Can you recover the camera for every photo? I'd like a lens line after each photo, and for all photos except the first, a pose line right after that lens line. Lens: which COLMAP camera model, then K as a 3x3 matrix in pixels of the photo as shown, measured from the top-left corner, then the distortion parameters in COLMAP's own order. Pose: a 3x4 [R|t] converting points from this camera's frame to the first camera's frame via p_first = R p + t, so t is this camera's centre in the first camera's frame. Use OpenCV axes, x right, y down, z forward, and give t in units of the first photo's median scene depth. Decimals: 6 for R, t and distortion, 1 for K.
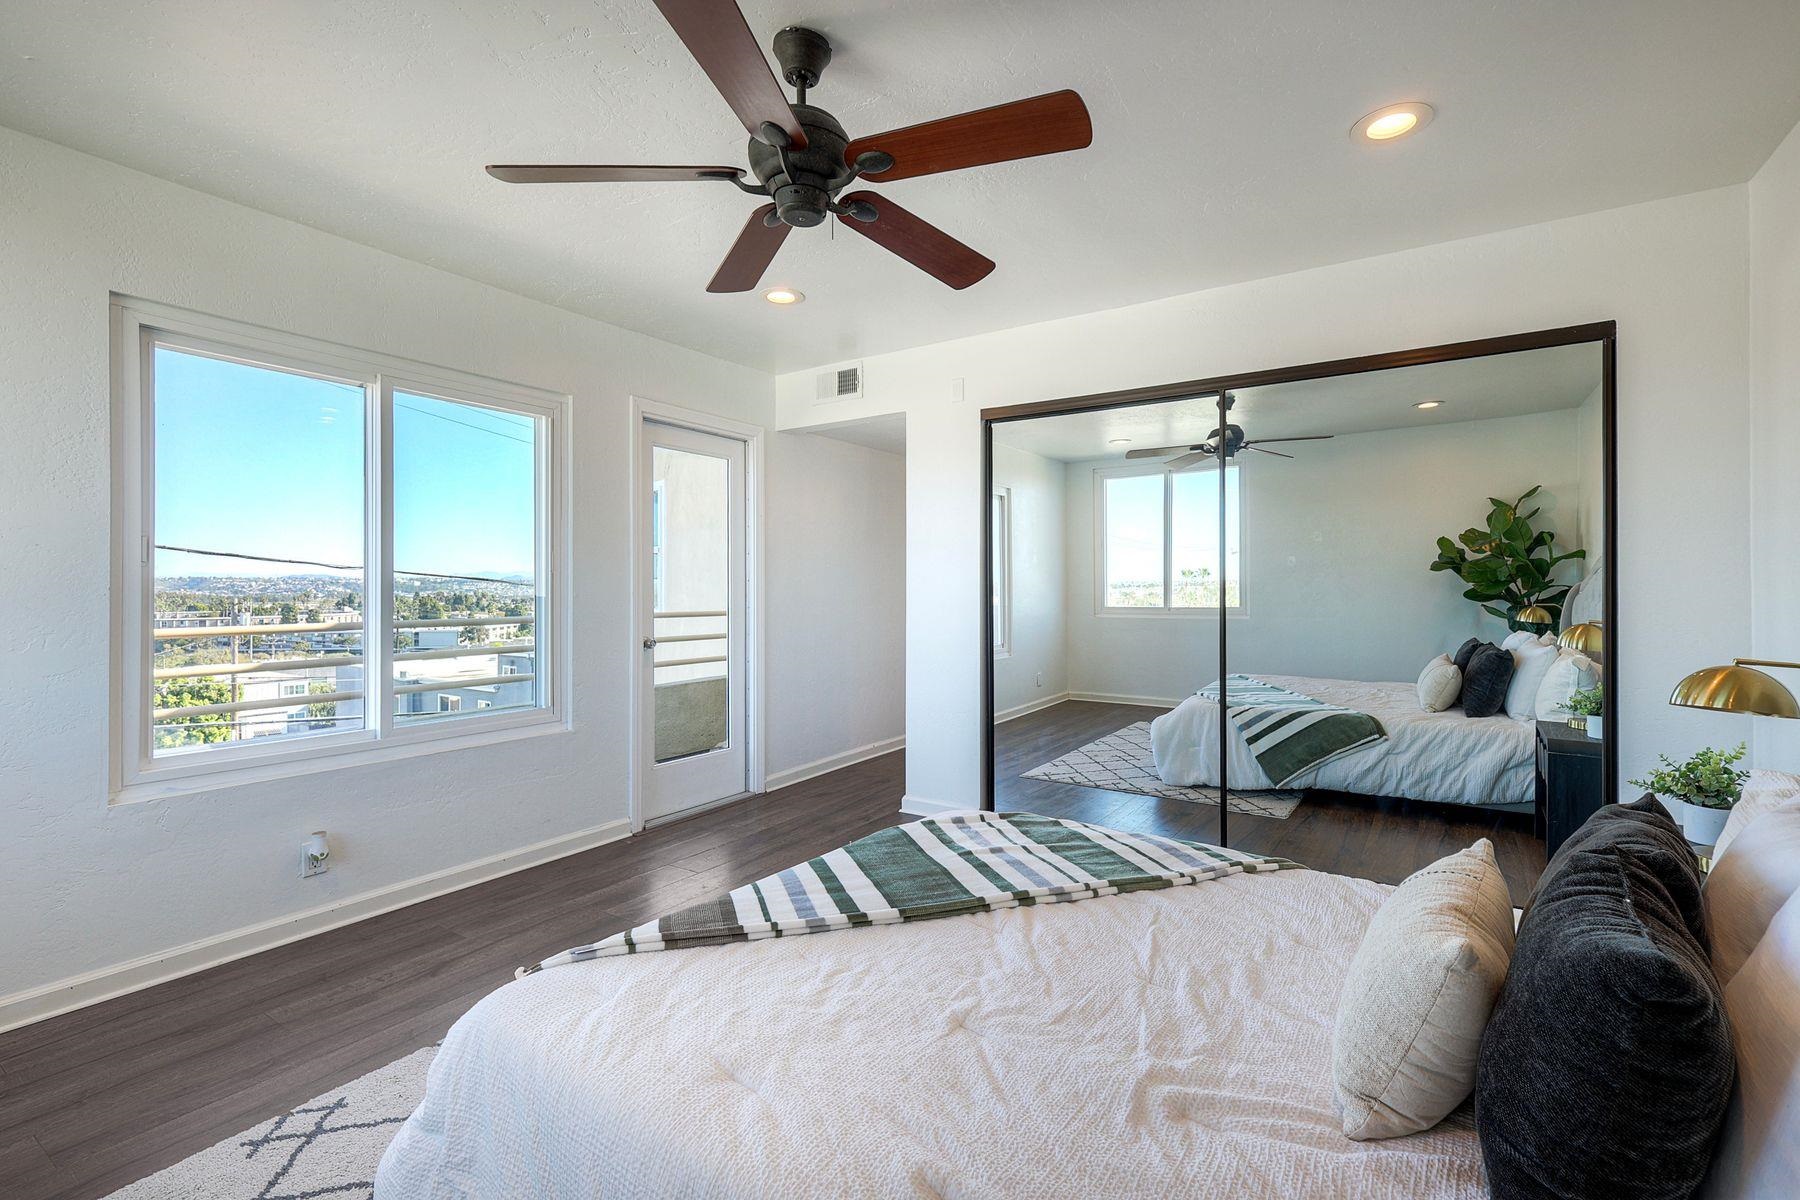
lens RADIAL K [[780.5, 0, 932.1], [0, 780.5, 594.2], [0, 0, 1]] dist [-0.000400, -0.000291]
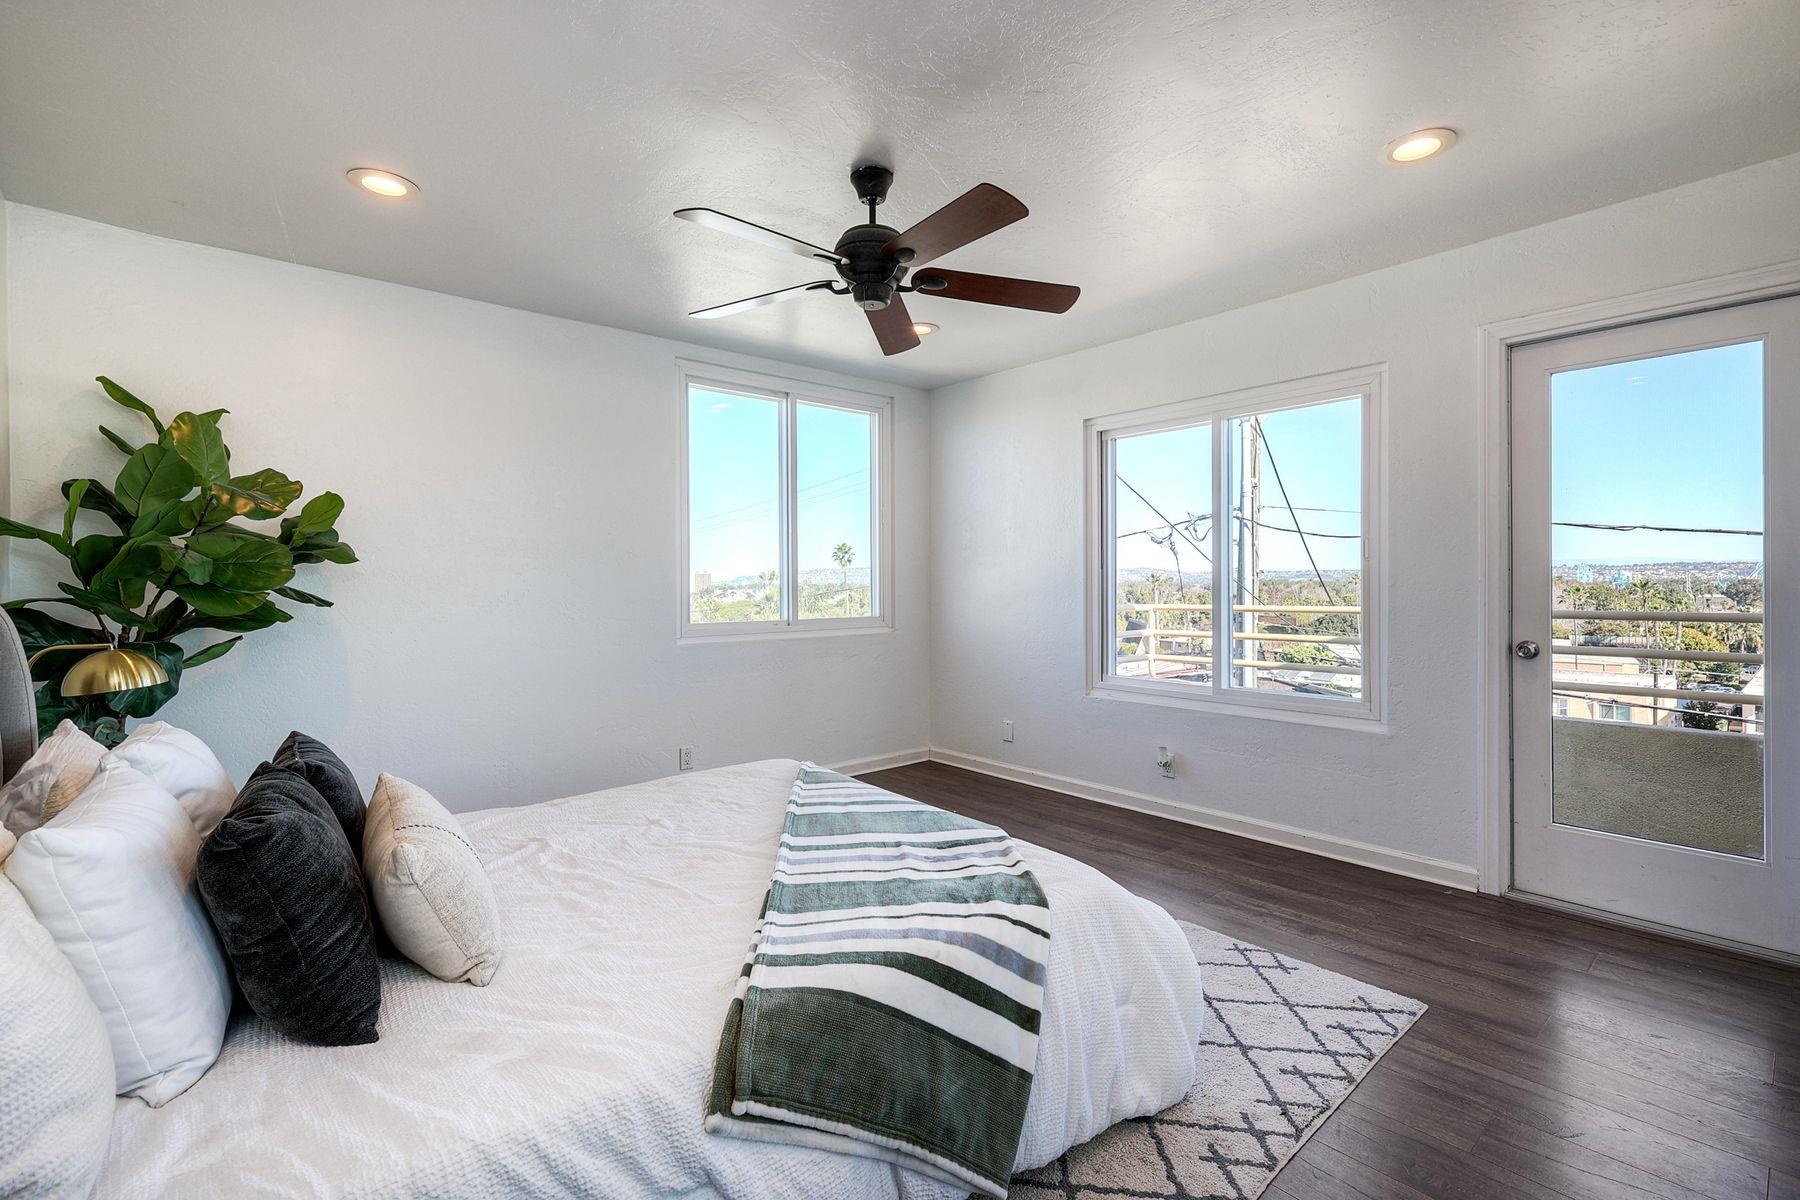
lens RADIAL K [[780.5, 0, 898.5], [0, 780.5, 589.3], [0, 0, 1]] dist [-0.000400, -0.000291]
pose [[-0.297681, 0.009628, -0.954617, 0.832960], [0.004708, 0.999952, 0.008617, -0.002115], [0.954654, -0.001929, -0.297712, 1.090732]]
